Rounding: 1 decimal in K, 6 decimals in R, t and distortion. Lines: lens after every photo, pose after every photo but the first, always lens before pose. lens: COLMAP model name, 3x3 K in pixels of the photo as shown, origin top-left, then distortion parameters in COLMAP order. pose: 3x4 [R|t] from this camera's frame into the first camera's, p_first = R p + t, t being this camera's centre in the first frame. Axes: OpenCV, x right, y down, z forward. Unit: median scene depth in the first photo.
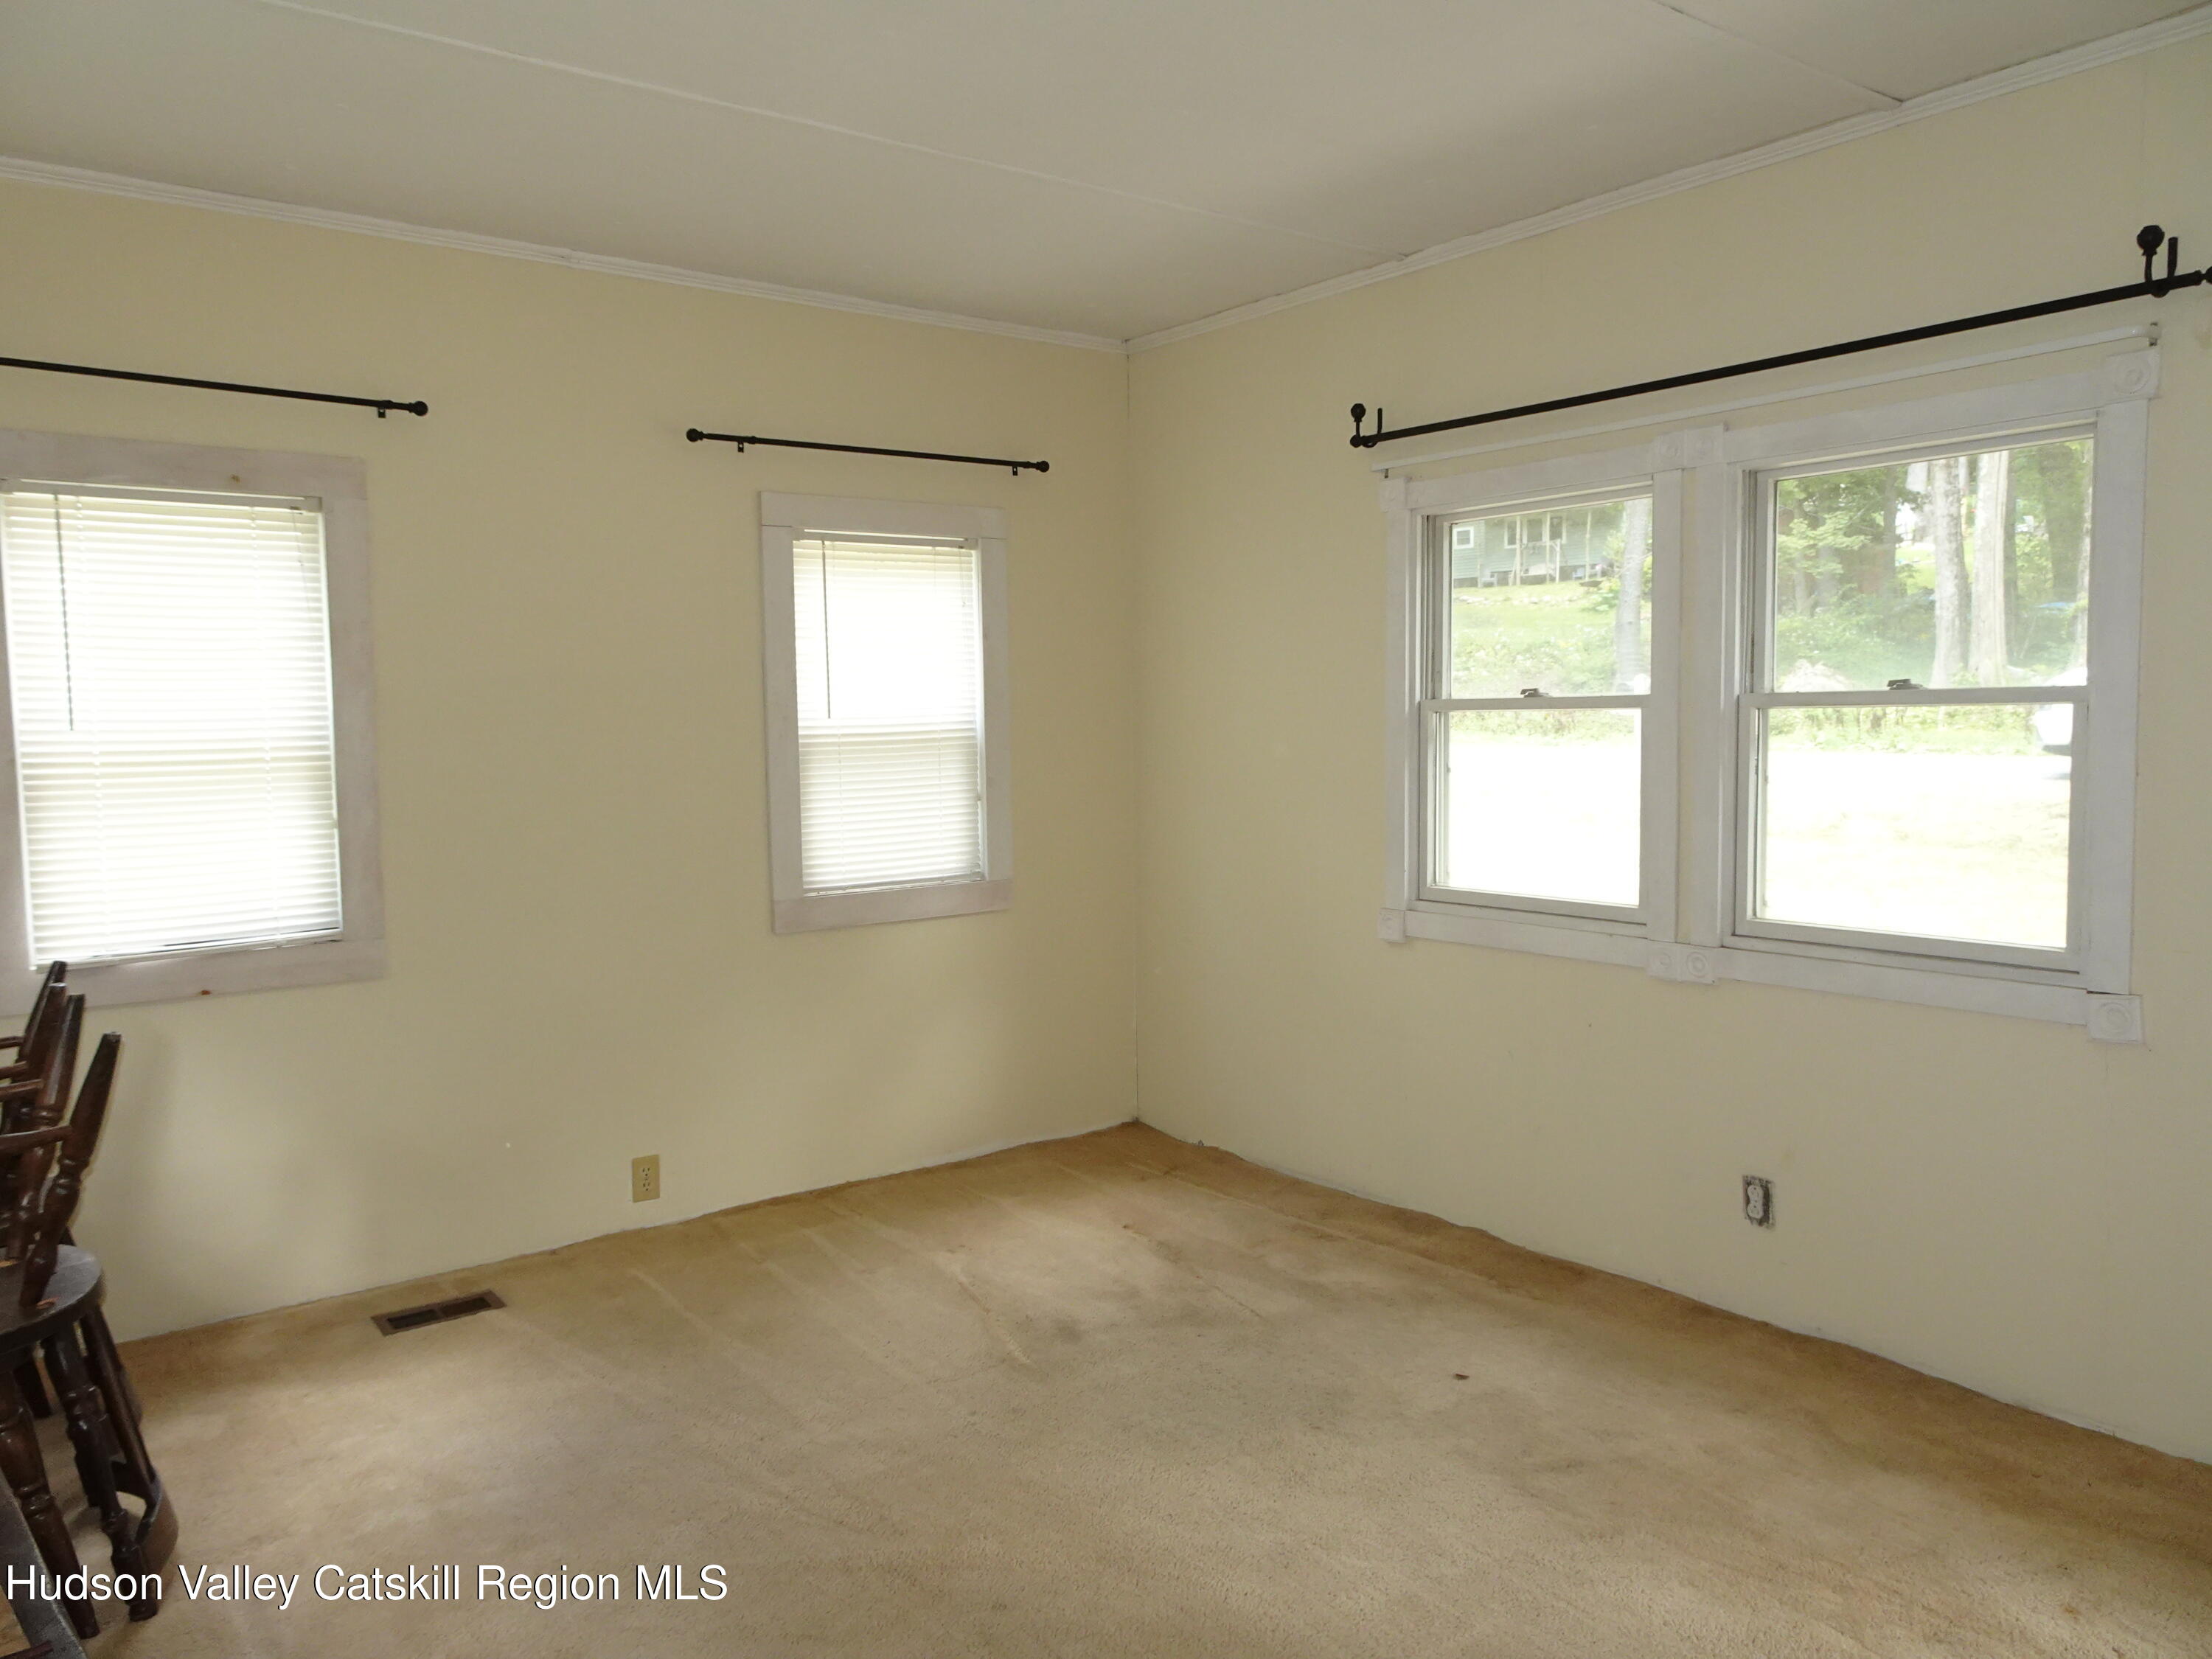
lens RADIAL K [[1597.2, 0, 1109.0], [0, 1597.2, 832.1], [0, 0, 1]] dist [0.006618, 0.006855]
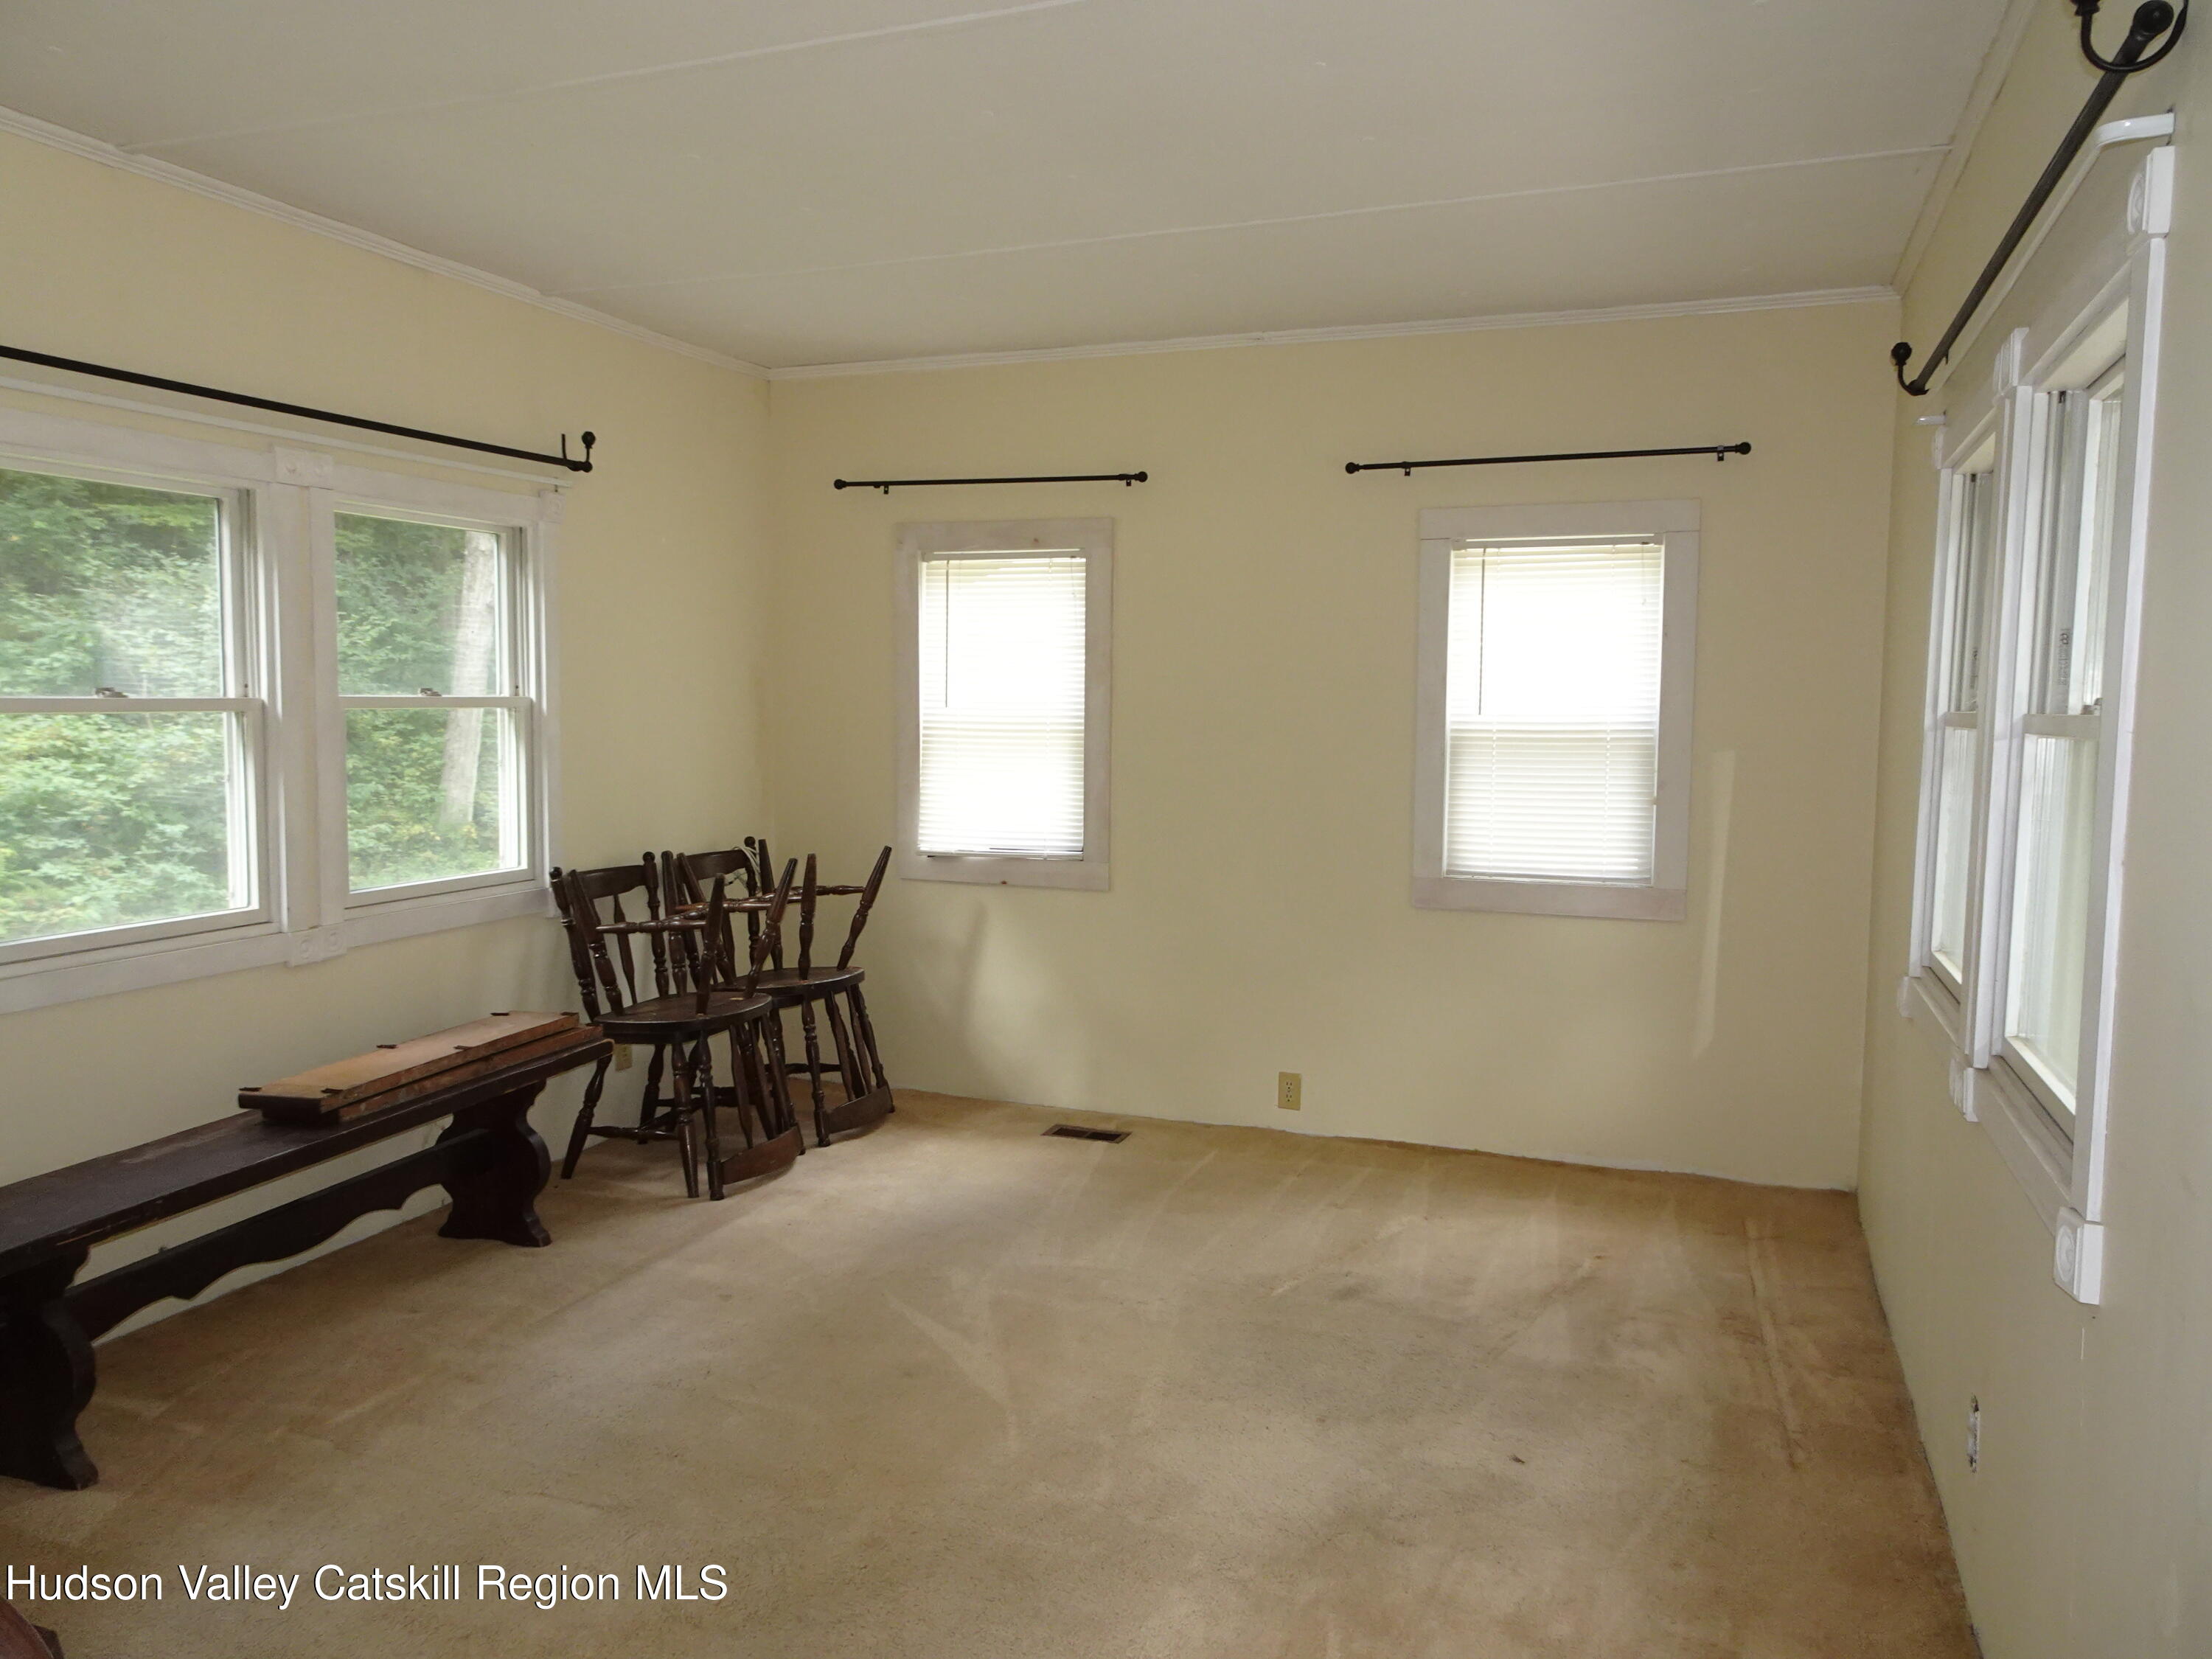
lens RADIAL K [[1597.2, 0, 1111.5], [0, 1597.2, 828.3], [0, 0, 1]] dist [0.006618, 0.006855]
pose [[0.523840, 0.088611, -0.847195, 0.646476], [-0.083812, 0.995110, 0.052259, -0.032348], [0.847683, 0.043629, 0.528705, 0.241946]]
